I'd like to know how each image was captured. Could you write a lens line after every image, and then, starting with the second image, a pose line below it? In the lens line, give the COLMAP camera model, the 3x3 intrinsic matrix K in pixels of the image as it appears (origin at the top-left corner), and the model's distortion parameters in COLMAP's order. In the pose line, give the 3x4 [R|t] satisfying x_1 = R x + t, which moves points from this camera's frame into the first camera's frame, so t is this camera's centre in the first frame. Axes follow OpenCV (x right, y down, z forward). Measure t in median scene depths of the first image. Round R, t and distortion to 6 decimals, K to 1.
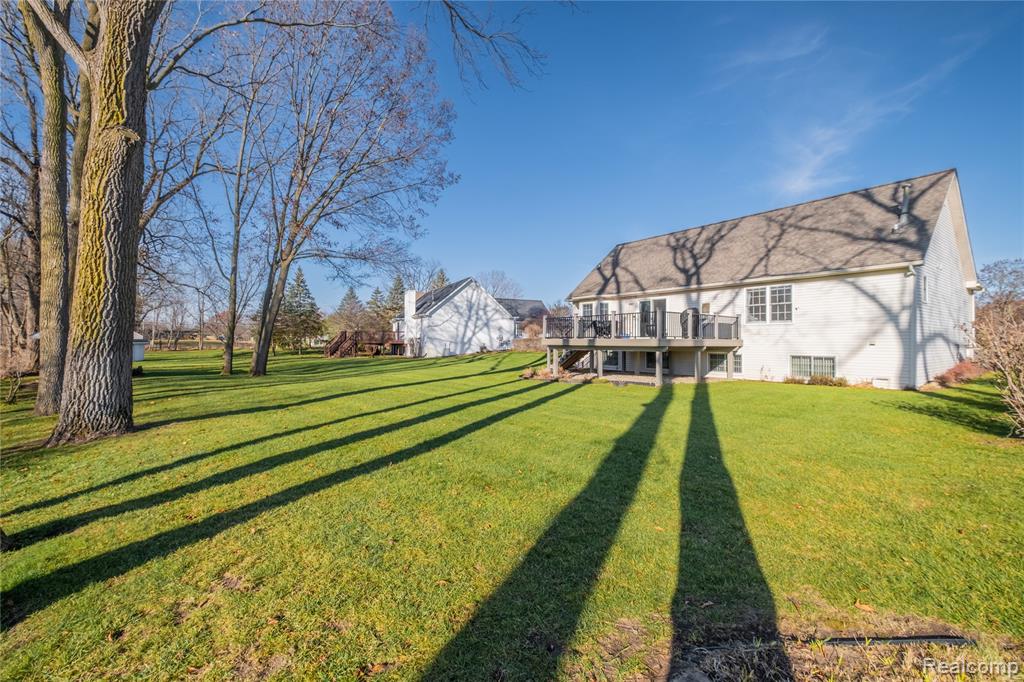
lens RADIAL K [[453.3, 0, 512.0], [0, 453.3, 341.0], [0, 0, 1]] dist [-0.000559, -0.000048]
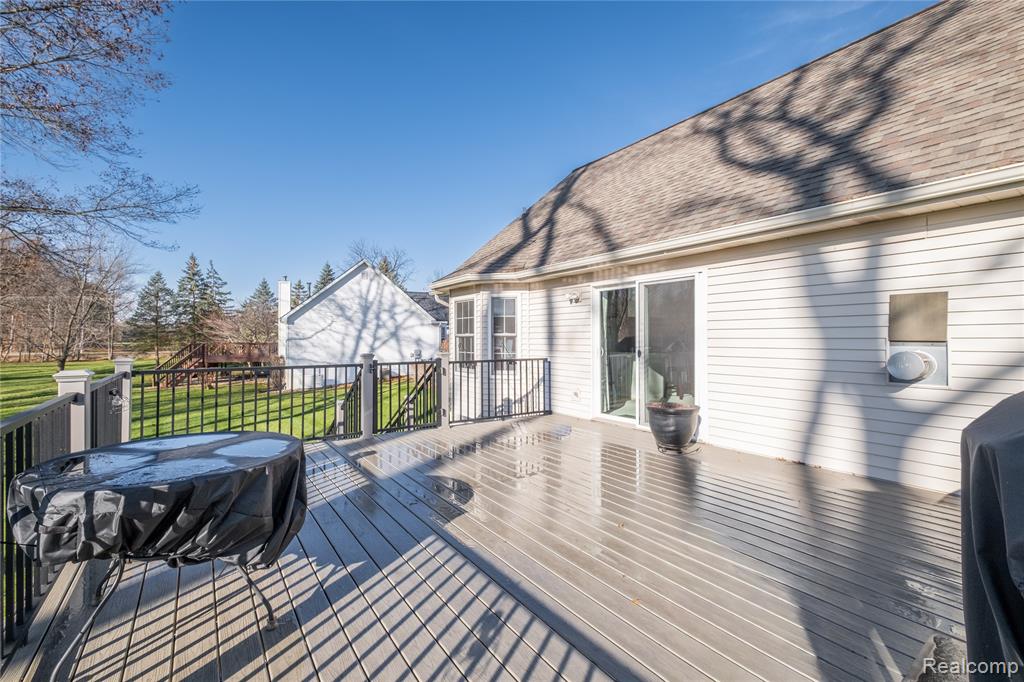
lens RADIAL K [[453.3, 0, 512.0], [0, 453.3, 341.0], [0, 0, 1]] dist [-0.000559, -0.000048]
pose [[0.999782, -0.003887, -0.020504, 0.127351], [0.003979, 0.999982, 0.004419, -0.031753], [0.020486, -0.004499, 0.999780, 0.394301]]
